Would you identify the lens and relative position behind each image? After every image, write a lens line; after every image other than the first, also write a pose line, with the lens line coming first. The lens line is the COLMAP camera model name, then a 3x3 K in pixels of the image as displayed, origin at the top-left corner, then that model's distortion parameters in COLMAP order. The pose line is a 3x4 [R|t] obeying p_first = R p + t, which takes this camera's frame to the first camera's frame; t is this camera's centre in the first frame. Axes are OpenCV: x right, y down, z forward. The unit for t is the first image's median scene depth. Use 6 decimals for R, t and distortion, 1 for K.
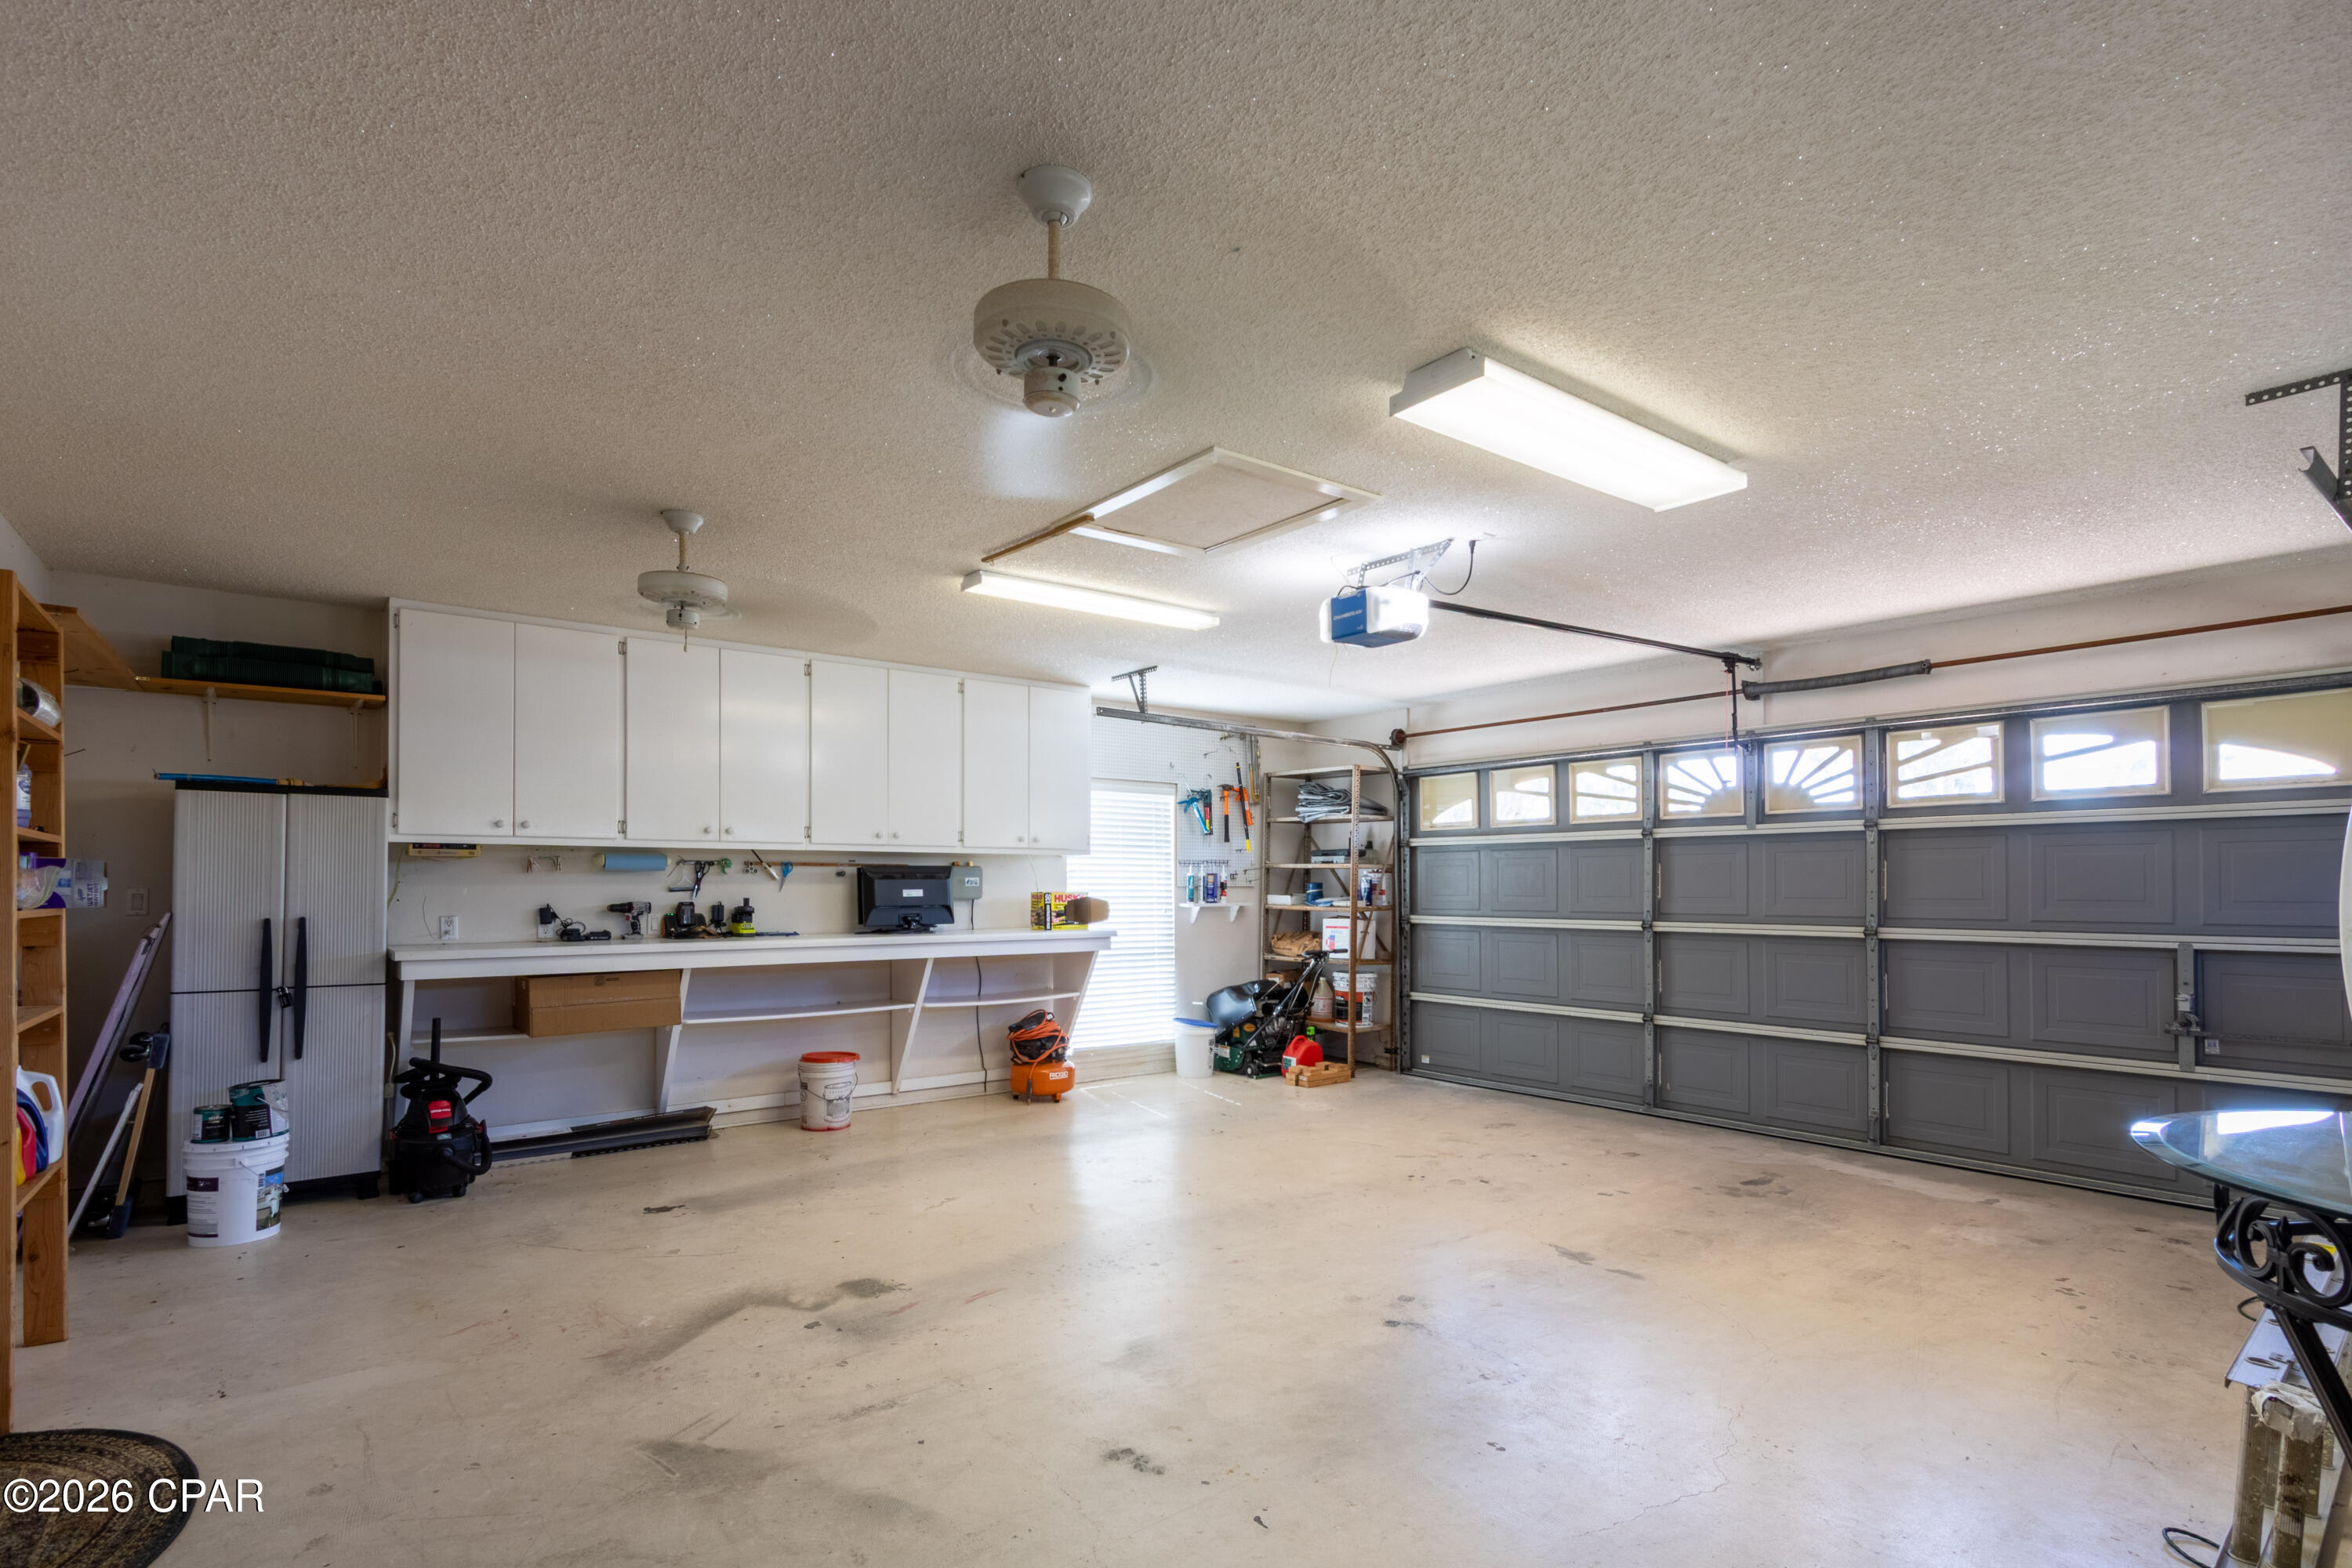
lens RADIAL K [[1165.3, 0, 1177.0], [0, 1165.3, 829.9], [0, 0, 1]] dist [0.010259, -0.000267]
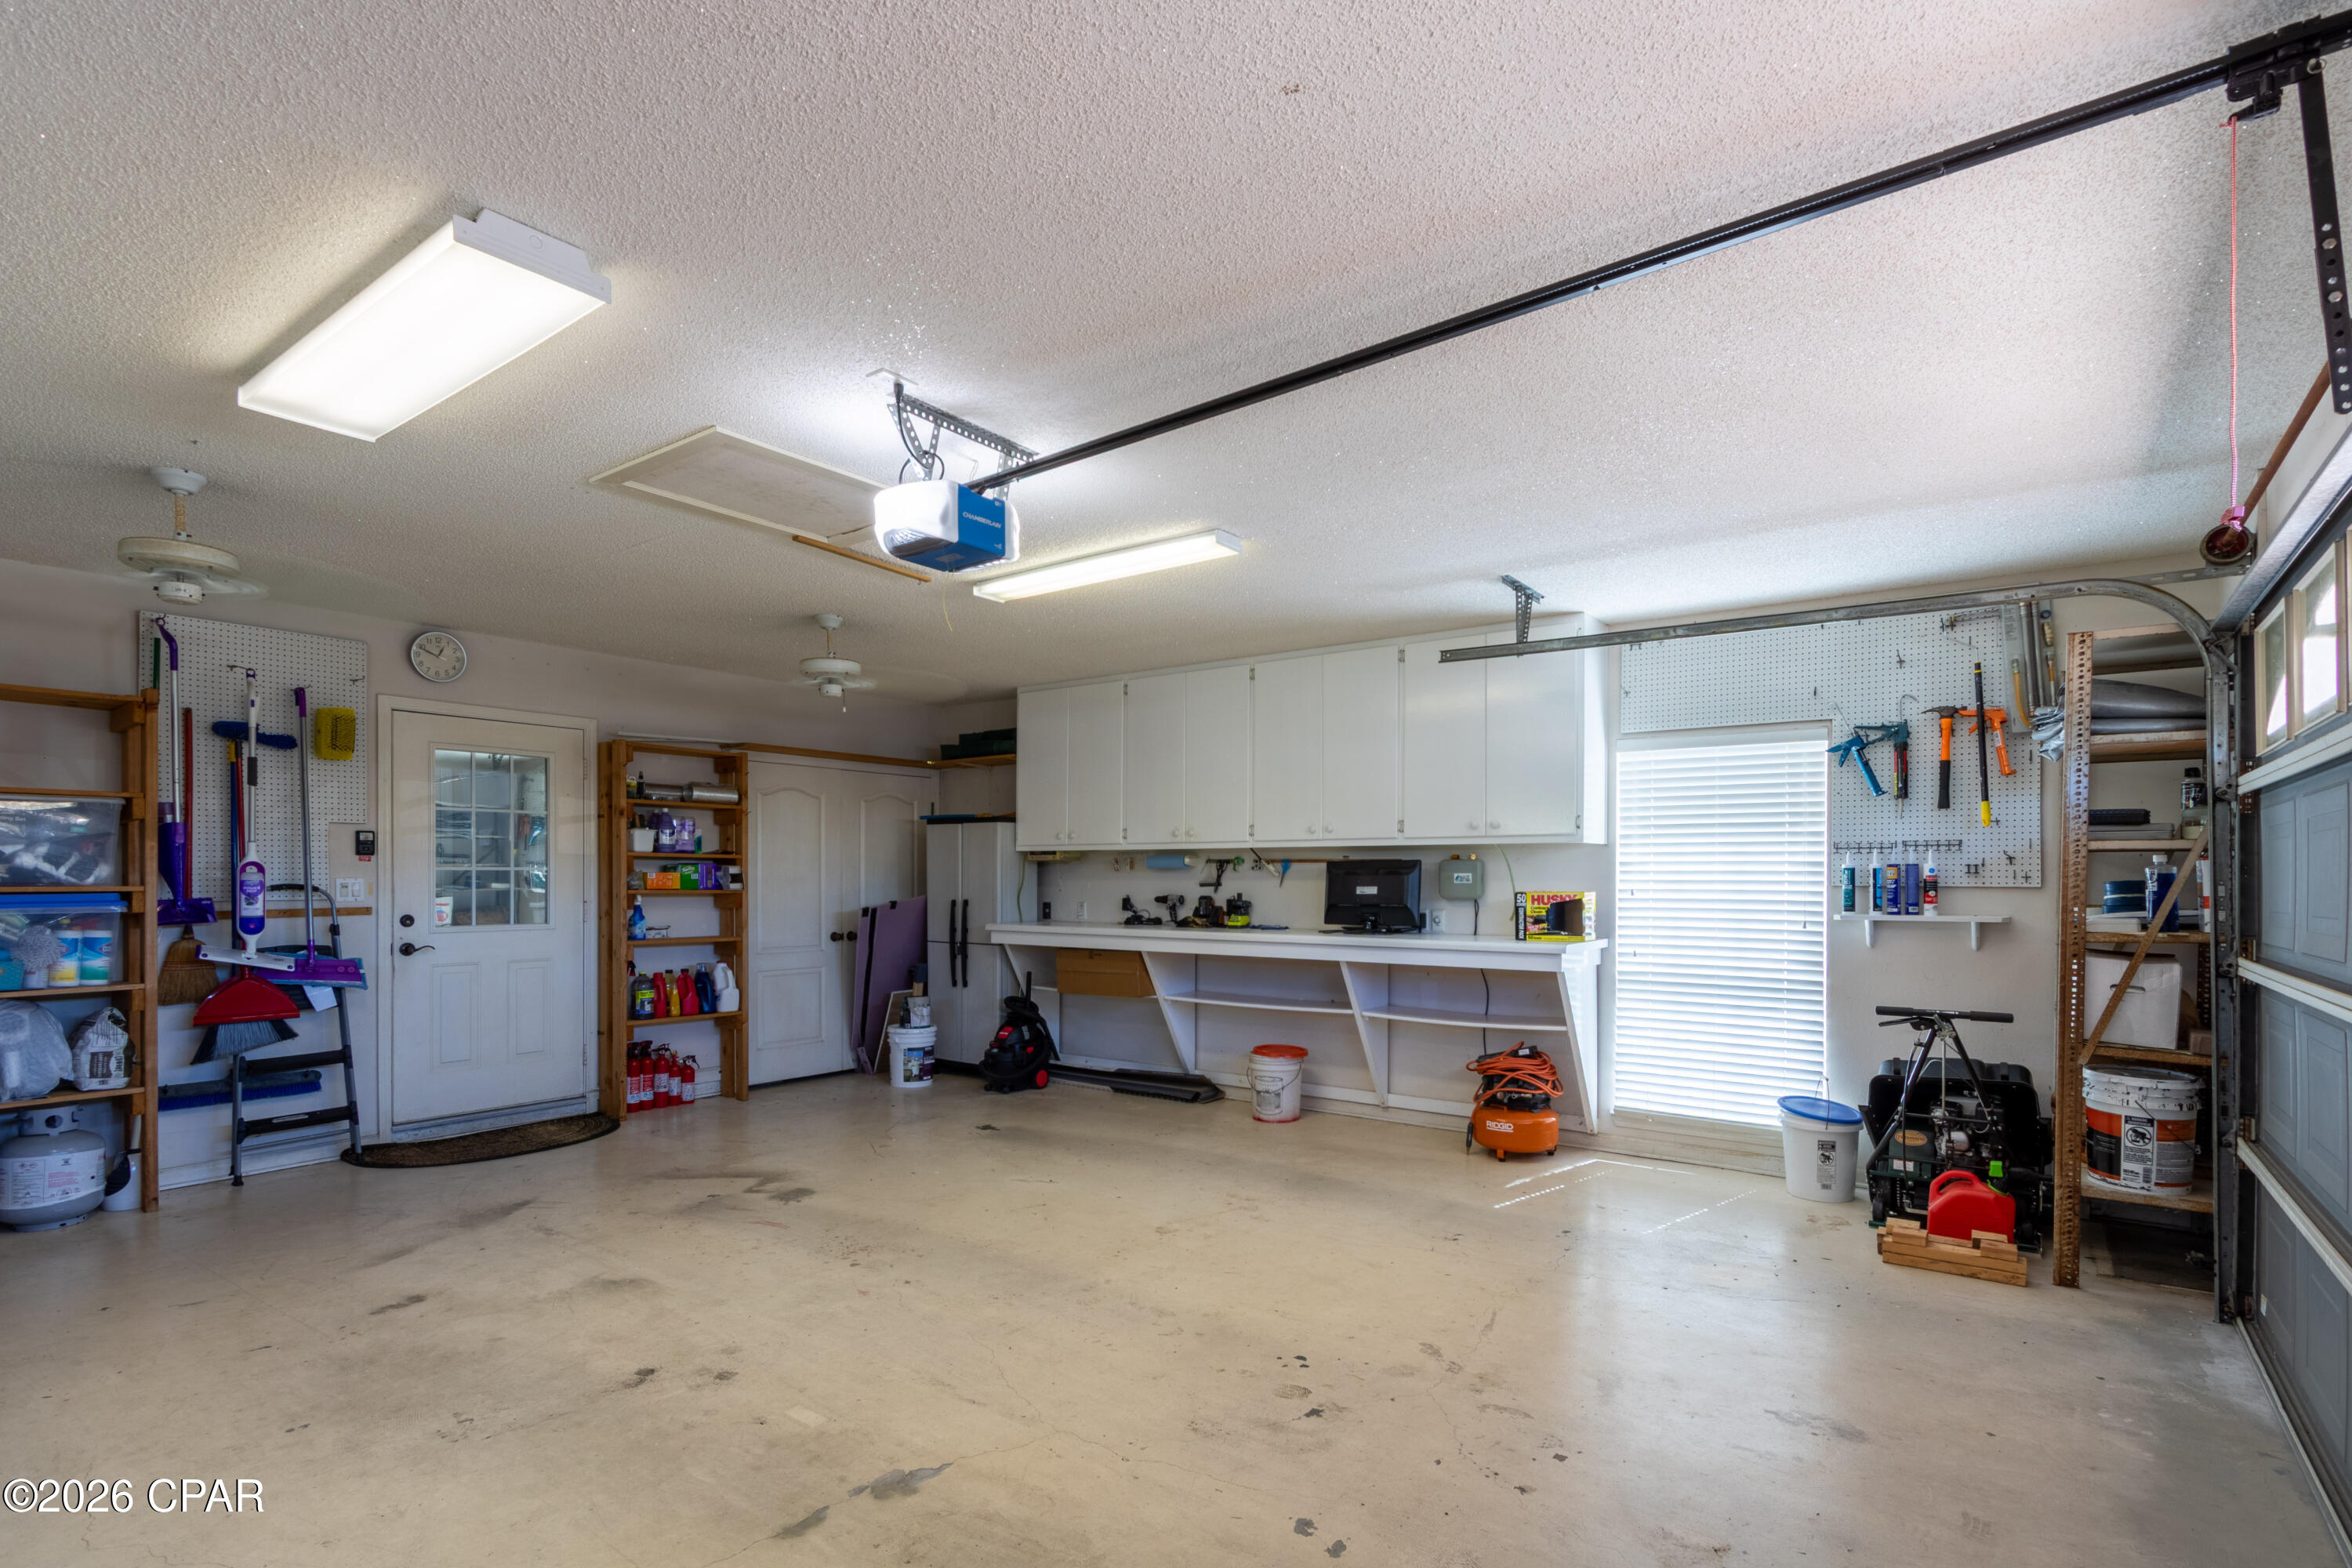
lens RADIAL K [[1132.9, 0, 1156.3], [0, 1132.9, 840.0], [0, 0, 1]] dist [0.020364, -0.006375]
pose [[0.261199, -0.032941, -0.964723, 0.641134], [0.041742, 0.998868, -0.022806, 0.030125], [0.964382, -0.034313, 0.262279, 0.653400]]
